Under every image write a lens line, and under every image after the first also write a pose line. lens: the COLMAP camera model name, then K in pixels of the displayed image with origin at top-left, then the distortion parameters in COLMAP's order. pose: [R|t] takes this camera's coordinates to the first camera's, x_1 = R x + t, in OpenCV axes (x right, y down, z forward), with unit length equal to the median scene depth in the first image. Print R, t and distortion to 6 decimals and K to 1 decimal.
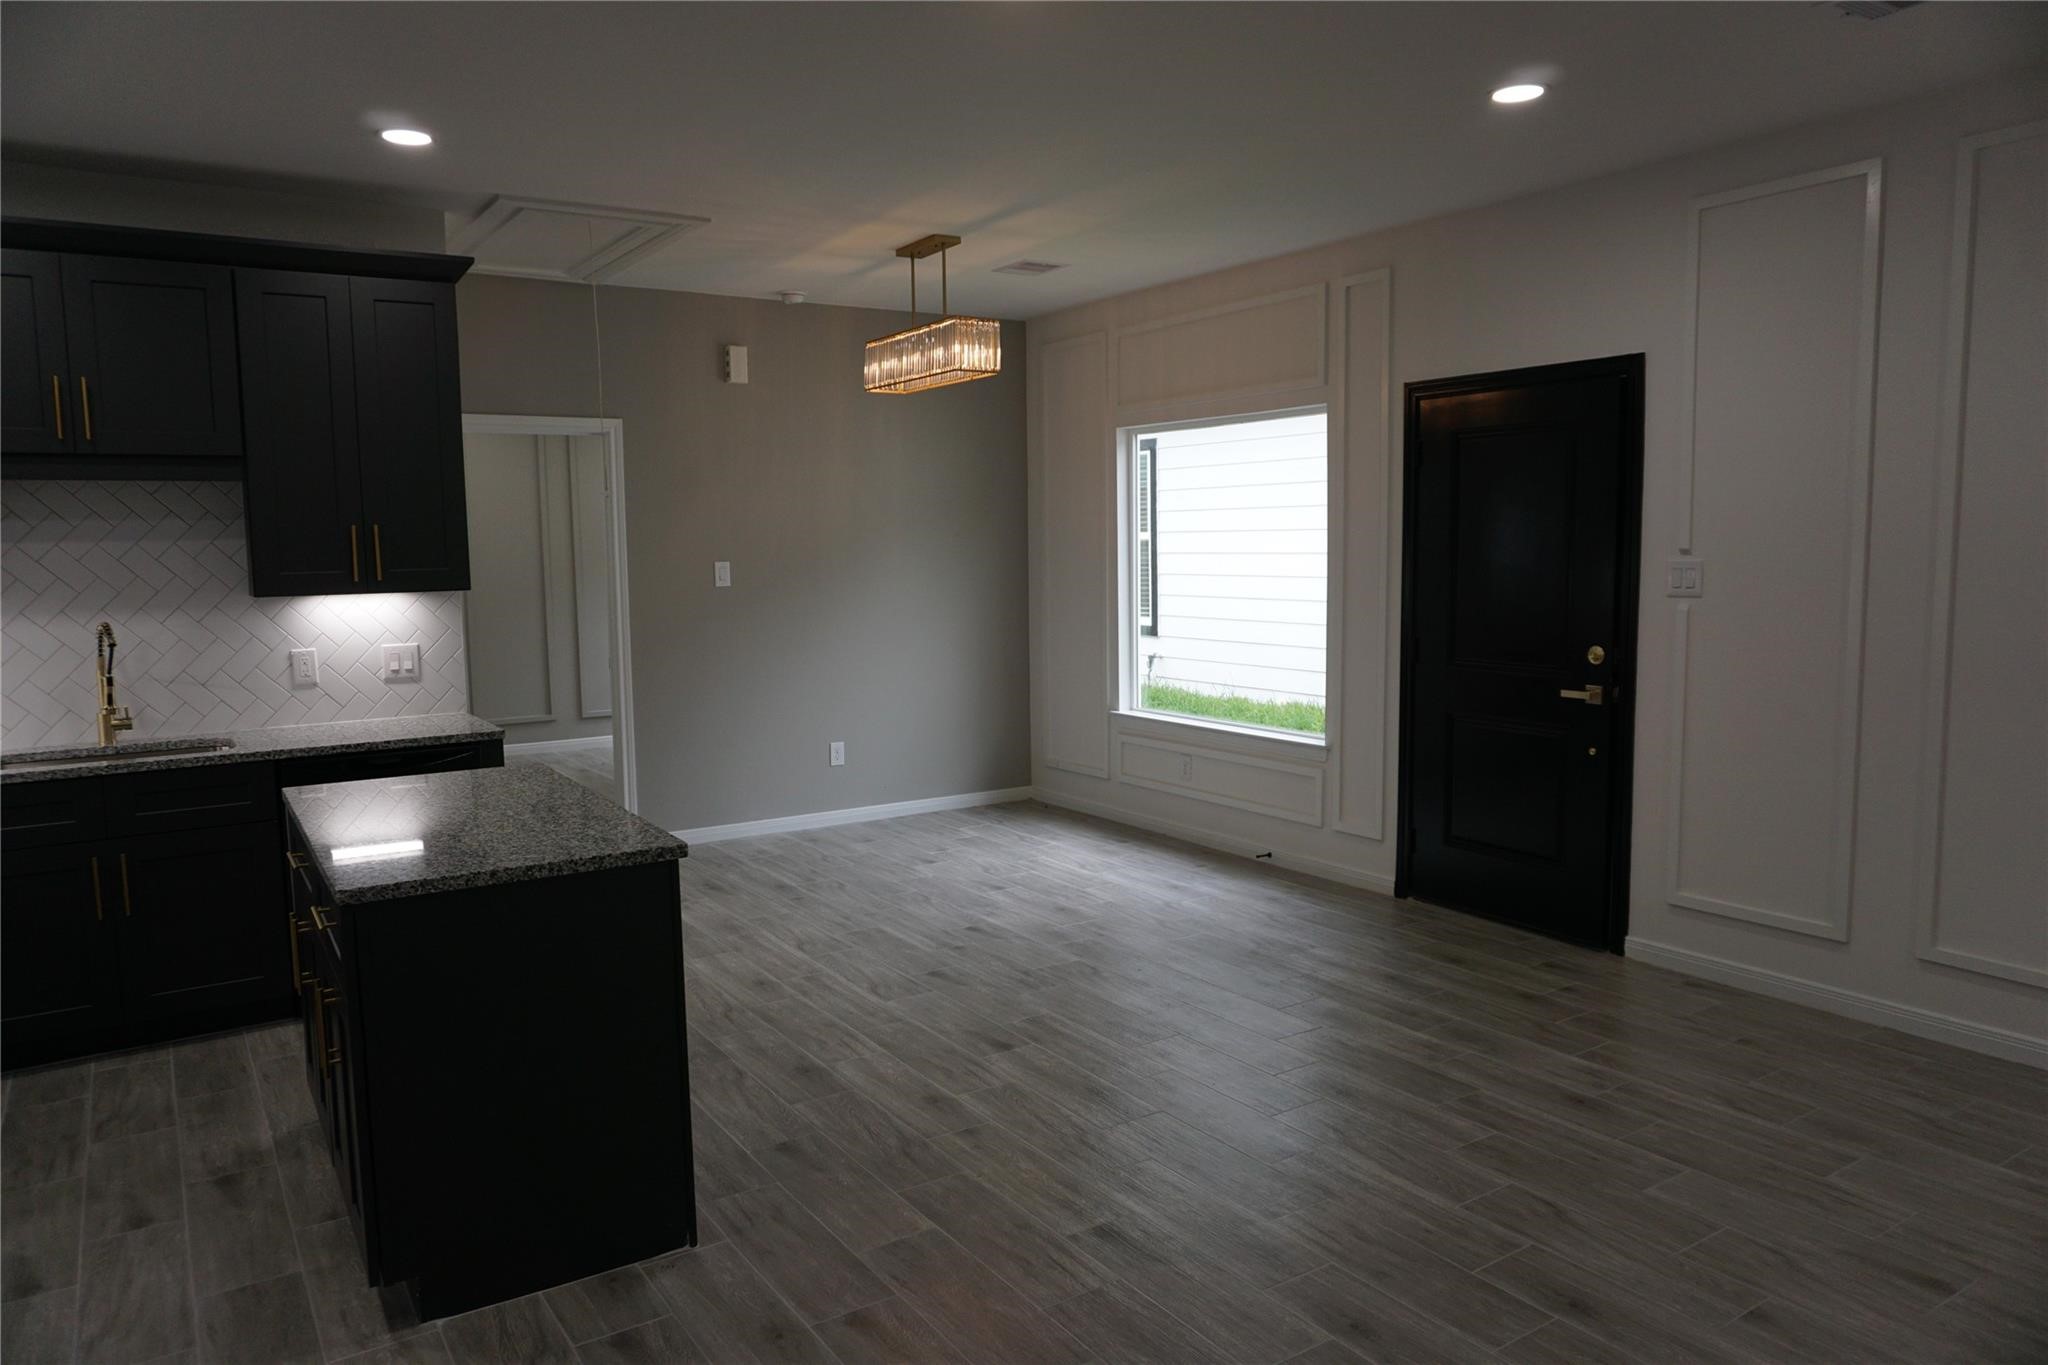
lens RADIAL K [[1373.2, 0, 1016.6], [0, 1373.2, 693.8], [0, 0, 1]] dist [-0.044772, 0.035862]
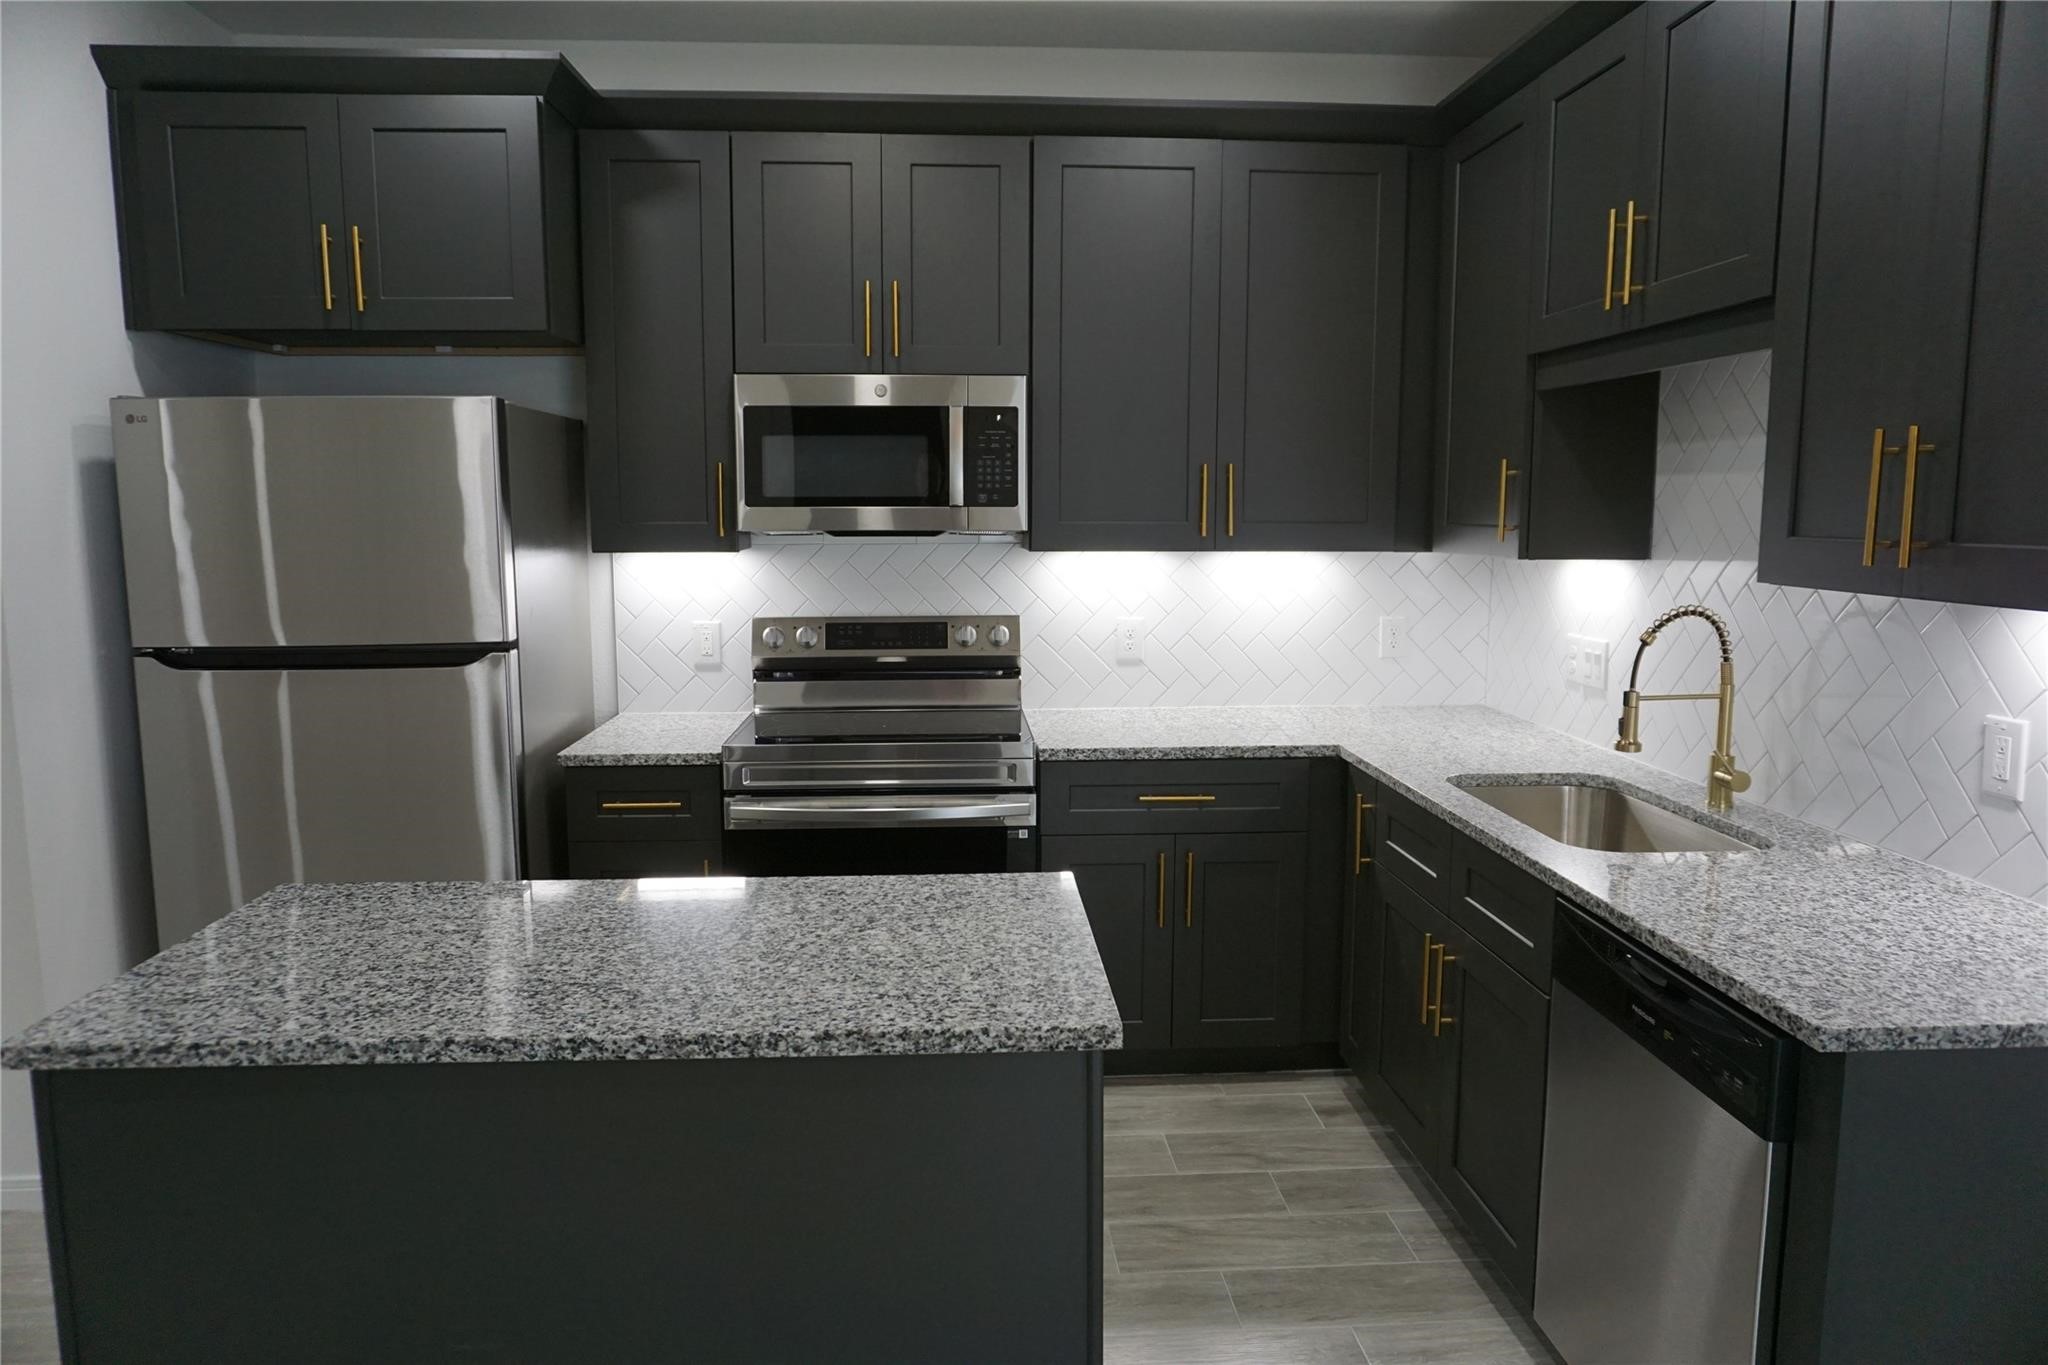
lens RADIAL K [[1373.2, 0, 1016.2], [0, 1373.2, 678.1], [0, 0, 1]] dist [-0.044772, 0.035862]
pose [[-0.494303, 0.126418, -0.860048, 0.001712], [-0.087387, 0.977131, 0.193853, -0.108682], [0.864886, 0.170979, -0.471951, 0.997683]]
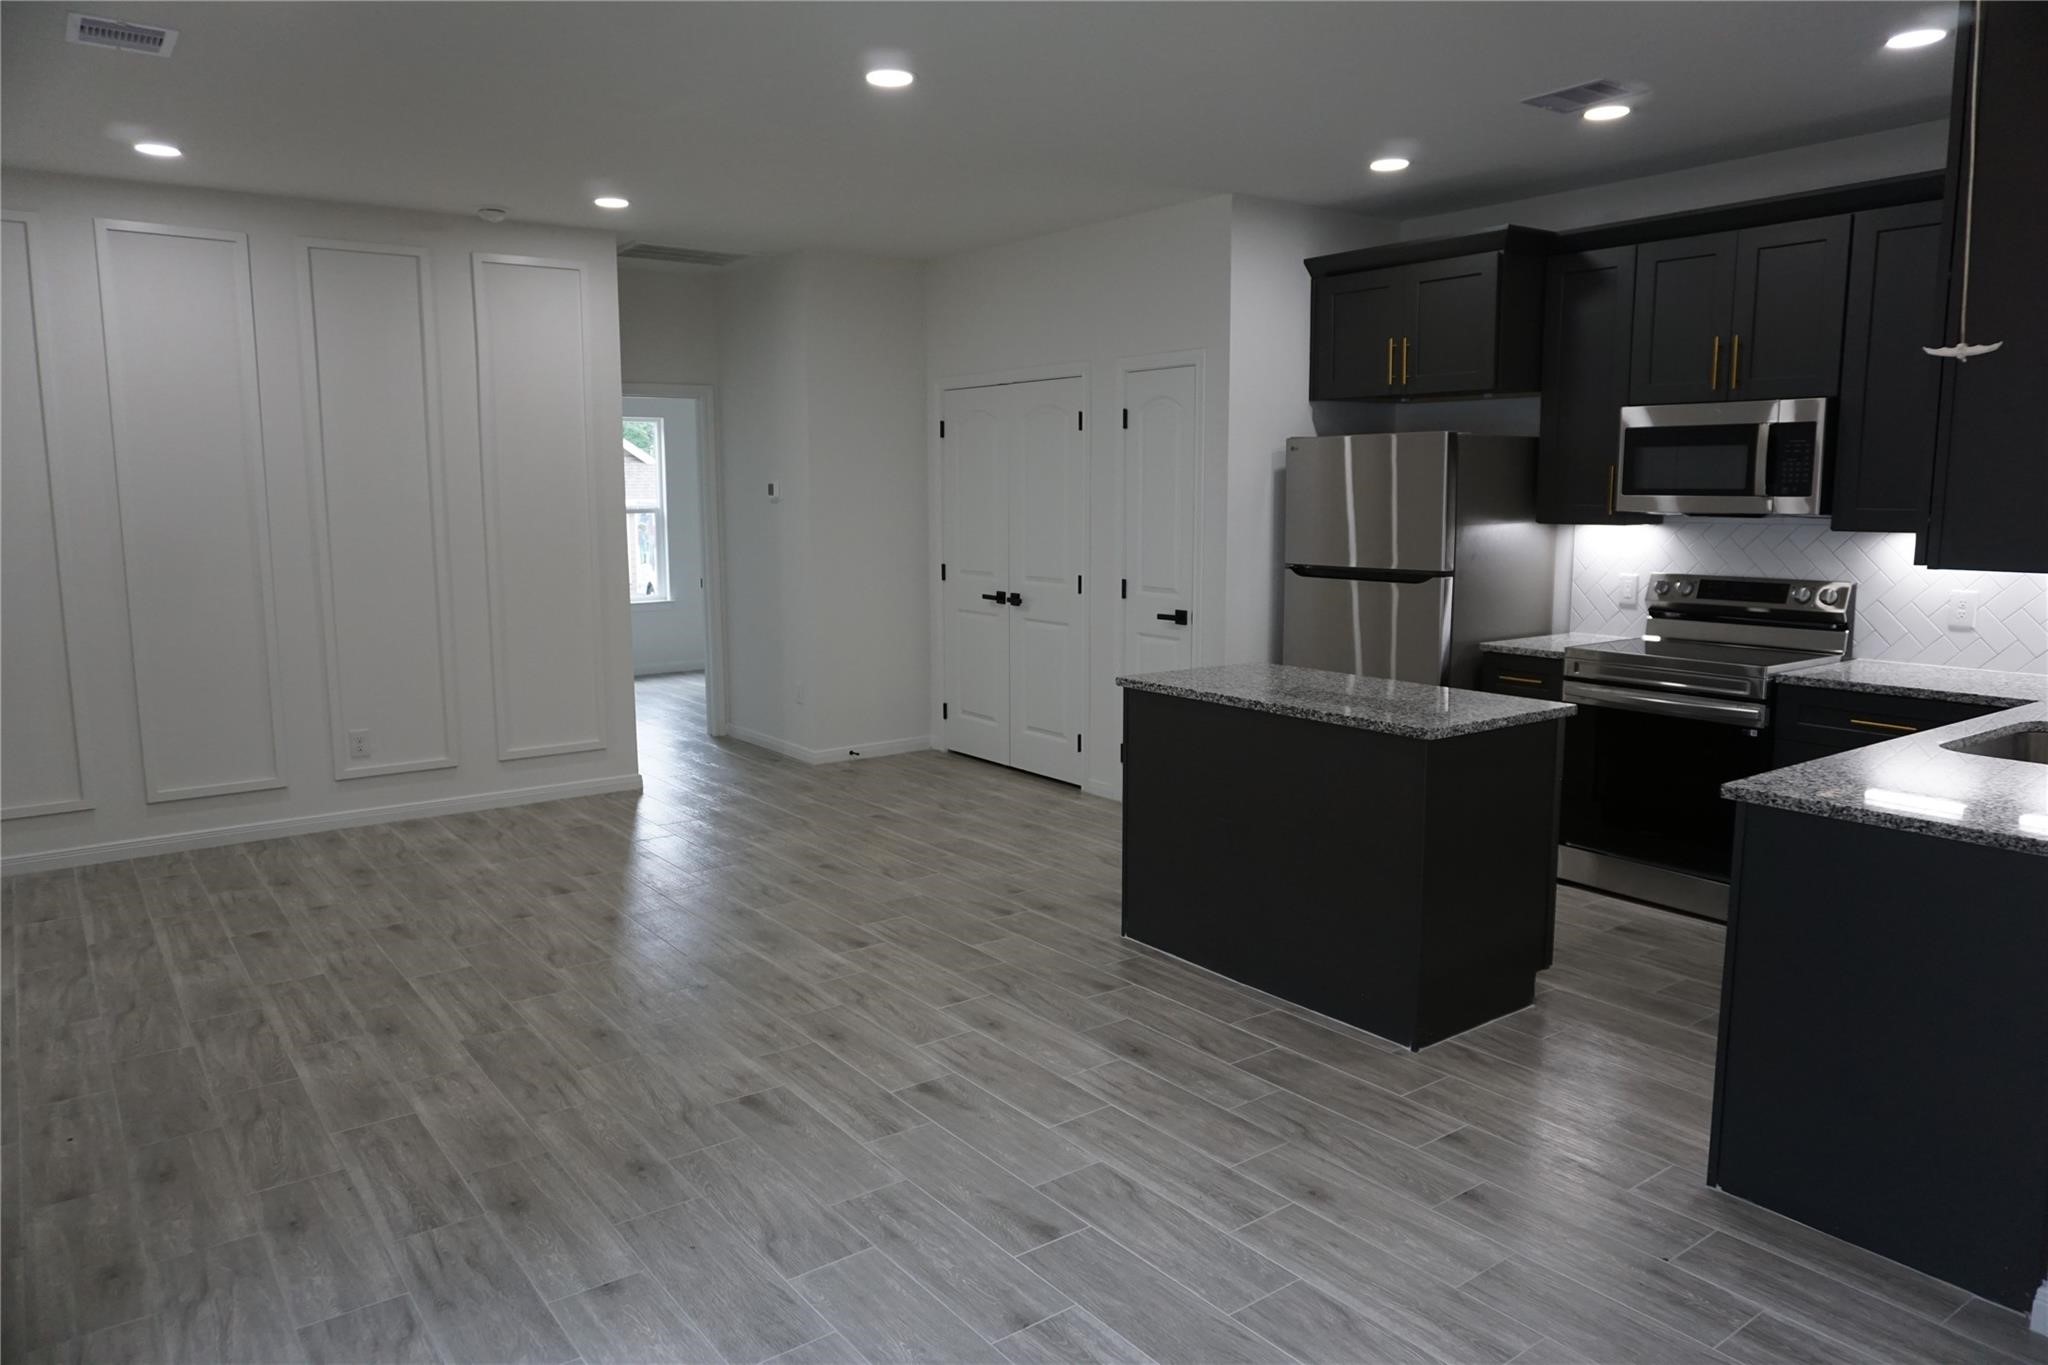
lens RADIAL K [[1373.2, 0, 1016.7], [0, 1373.2, 679.4], [0, 0, 1]] dist [-0.044772, 0.035862]
pose [[-0.998182, 0.027550, -0.053613, -0.023876], [0.013421, 0.968693, 0.247898, -0.181947], [0.058764, 0.246728, -0.967302, 1.610945]]
